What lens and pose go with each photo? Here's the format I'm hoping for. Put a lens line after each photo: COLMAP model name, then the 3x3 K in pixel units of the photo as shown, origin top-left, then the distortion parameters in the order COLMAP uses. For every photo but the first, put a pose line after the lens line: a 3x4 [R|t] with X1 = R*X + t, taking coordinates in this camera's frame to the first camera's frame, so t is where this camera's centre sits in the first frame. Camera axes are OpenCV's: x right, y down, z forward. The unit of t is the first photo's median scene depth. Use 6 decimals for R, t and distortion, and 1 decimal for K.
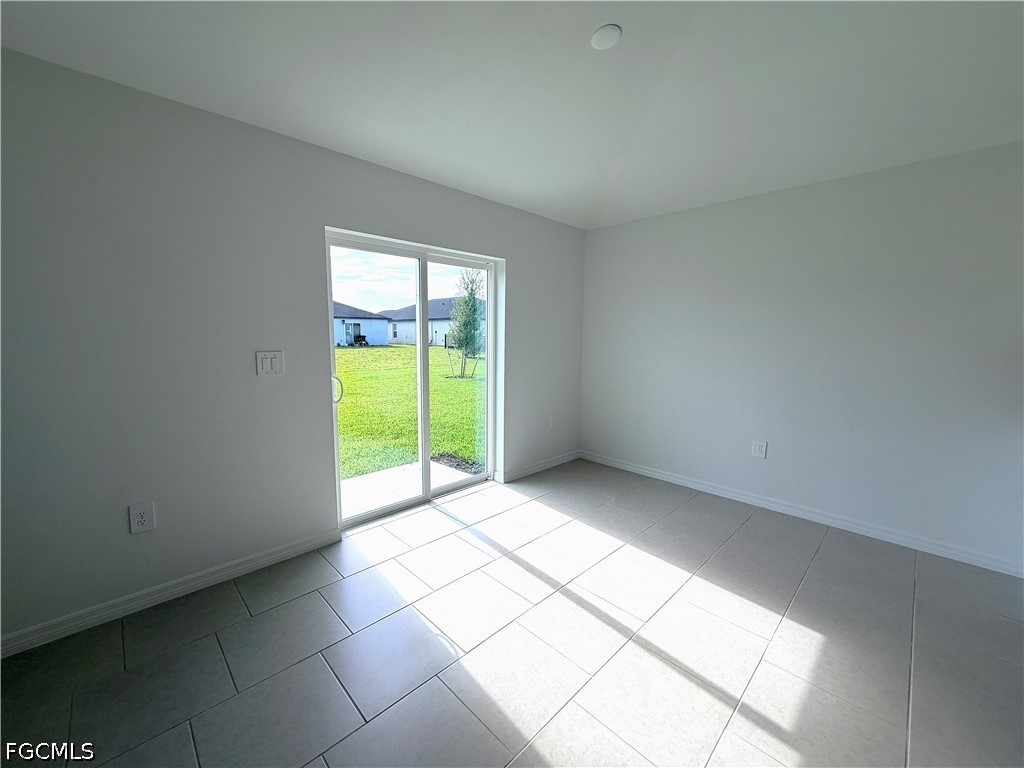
lens RADIAL K [[406.7, 0, 510.2], [0, 406.7, 385.0], [0, 0, 1]] dist [-0.000483, 0.000031]
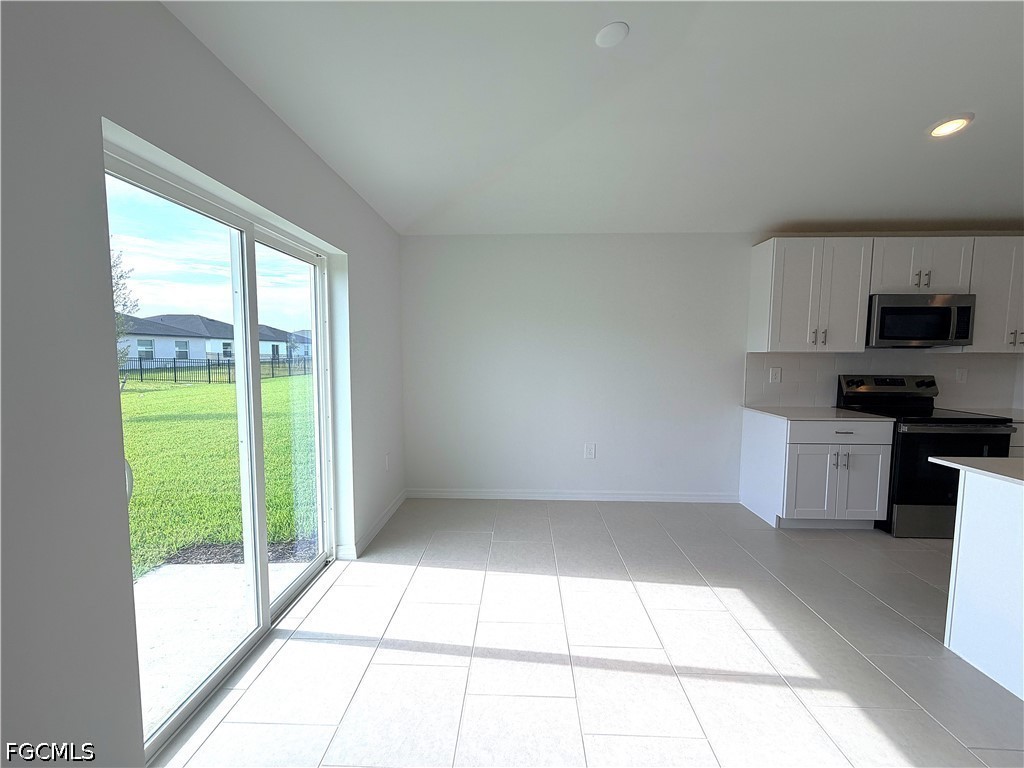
lens RADIAL K [[406.7, 0, 510.2], [0, 406.7, 385.0], [0, 0, 1]] dist [-0.000483, 0.000031]
pose [[0.732813, -0.067419, 0.677082, -0.354352], [0.094908, 0.995480, -0.003597, -0.051401], [-0.673779, 0.066897, 0.735899, 0.309129]]
